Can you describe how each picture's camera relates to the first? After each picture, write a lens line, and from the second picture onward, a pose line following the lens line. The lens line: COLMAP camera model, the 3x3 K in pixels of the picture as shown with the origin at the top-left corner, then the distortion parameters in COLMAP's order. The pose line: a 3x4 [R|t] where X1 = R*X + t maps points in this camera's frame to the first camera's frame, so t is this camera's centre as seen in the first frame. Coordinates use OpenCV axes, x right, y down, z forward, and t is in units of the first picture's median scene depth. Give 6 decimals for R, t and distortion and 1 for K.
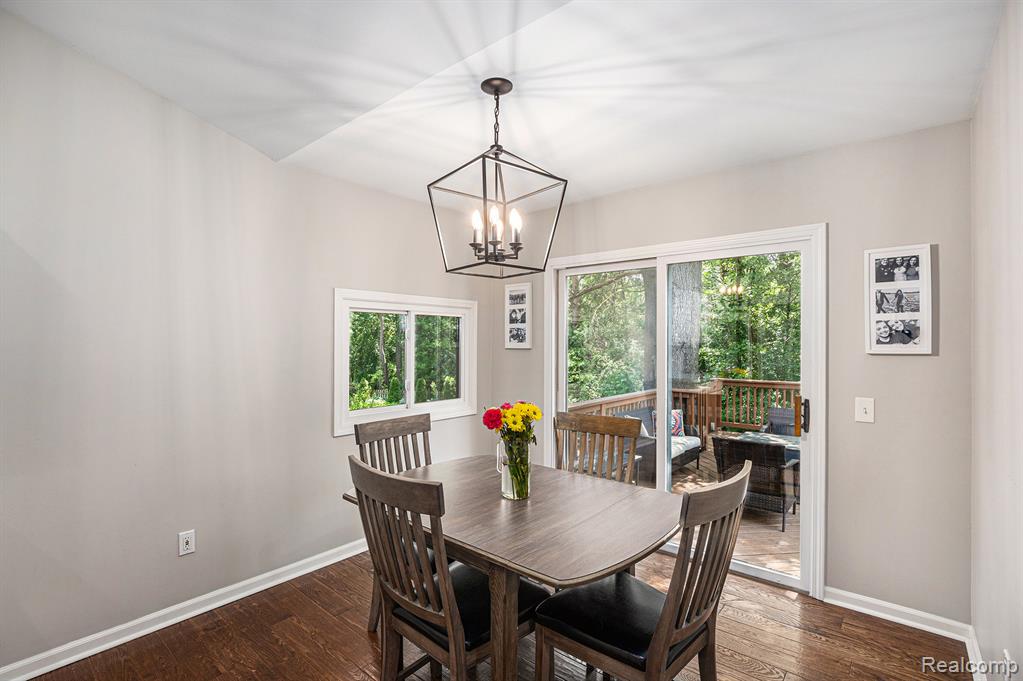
lens RADIAL K [[472.7, 0, 510.5], [0, 472.7, 340.1], [0, 0, 1]] dist [-0.022764, -0.000219]
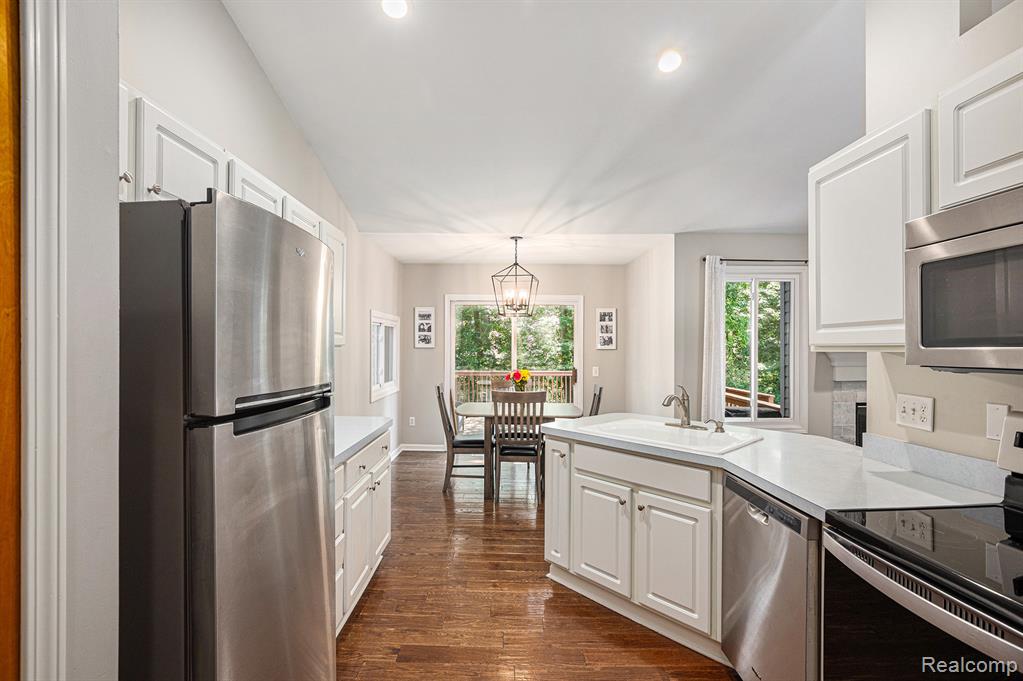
lens RADIAL K [[472.7, 0, 512.1], [0, 472.7, 345.8], [0, 0, 1]] dist [-0.022764, -0.000219]
pose [[0.746346, -0.000860, 0.665558, -1.302449], [-0.008161, 0.999912, 0.010444, -0.011169], [-0.665508, -0.013226, 0.746273, -0.626516]]
